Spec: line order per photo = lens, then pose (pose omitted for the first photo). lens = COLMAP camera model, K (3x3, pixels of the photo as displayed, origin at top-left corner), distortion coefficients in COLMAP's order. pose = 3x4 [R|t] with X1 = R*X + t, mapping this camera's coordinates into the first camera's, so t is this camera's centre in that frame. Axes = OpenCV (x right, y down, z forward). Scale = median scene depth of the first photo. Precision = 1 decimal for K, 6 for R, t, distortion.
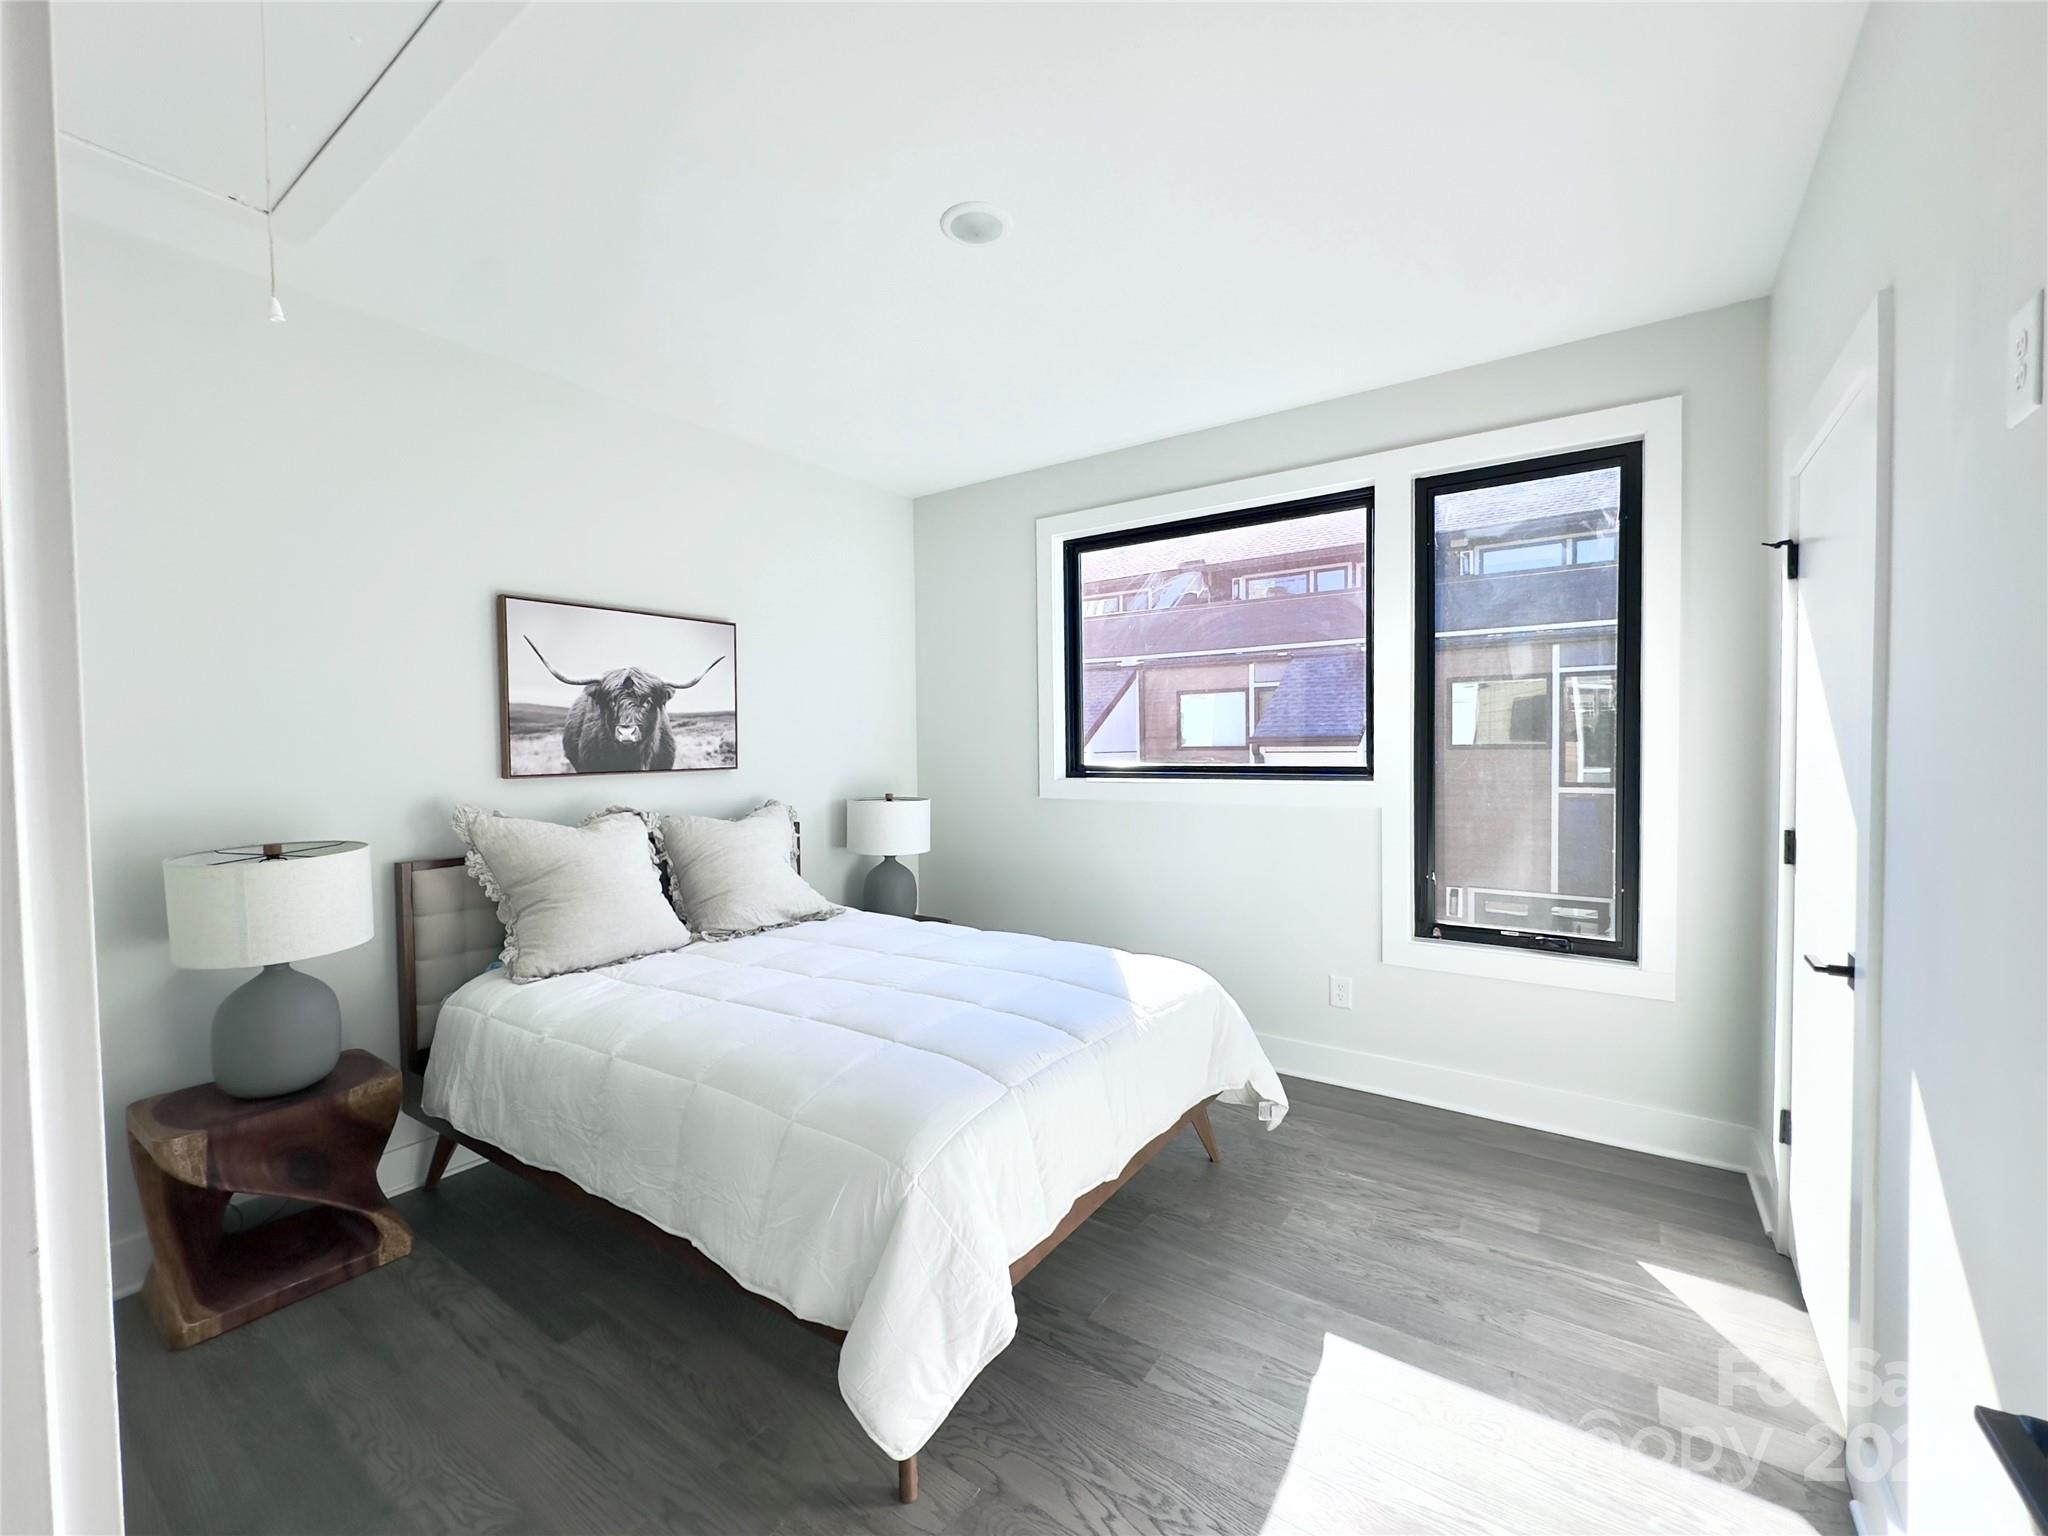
lens RADIAL K [[833.2, 0, 1021.5], [0, 833.2, 765.6], [0, 0, 1]] dist [-0.000126, -0.000003]
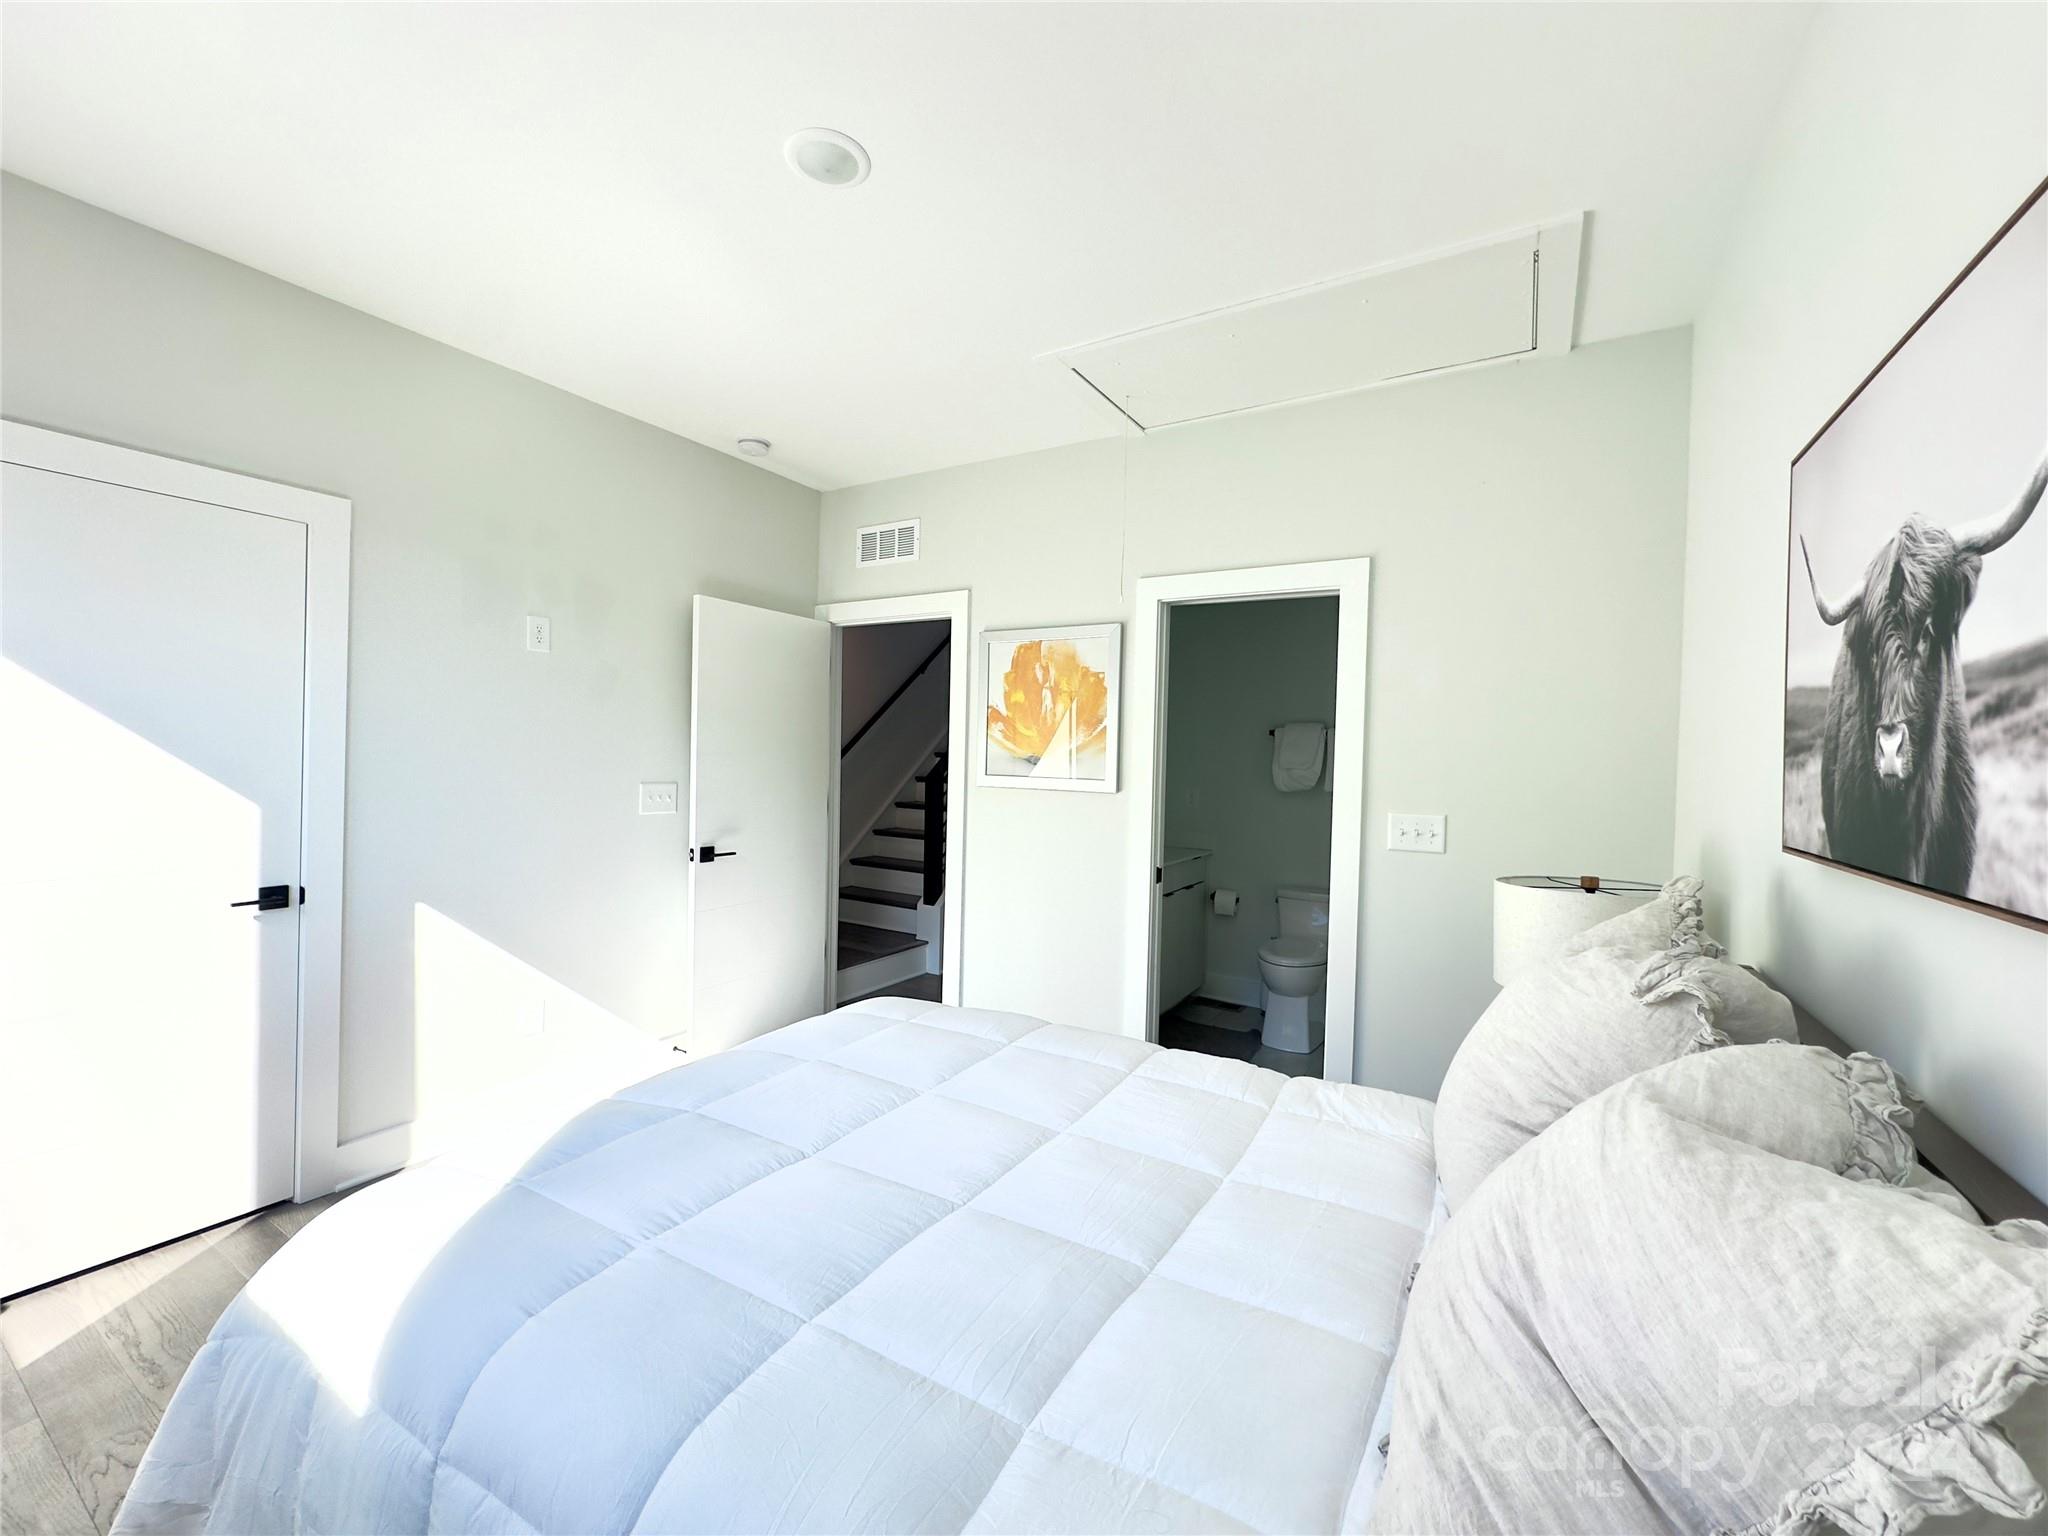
lens RADIAL K [[833.2, 0, 1025.9], [0, 833.2, 762.4], [0, 0, 1]] dist [-0.000126, -0.000003]
pose [[-0.998217, -0.007962, -0.059153, -0.136425], [-0.010250, 0.999207, 0.038479, -0.041439], [0.058799, 0.039017, -0.997507, 1.244982]]
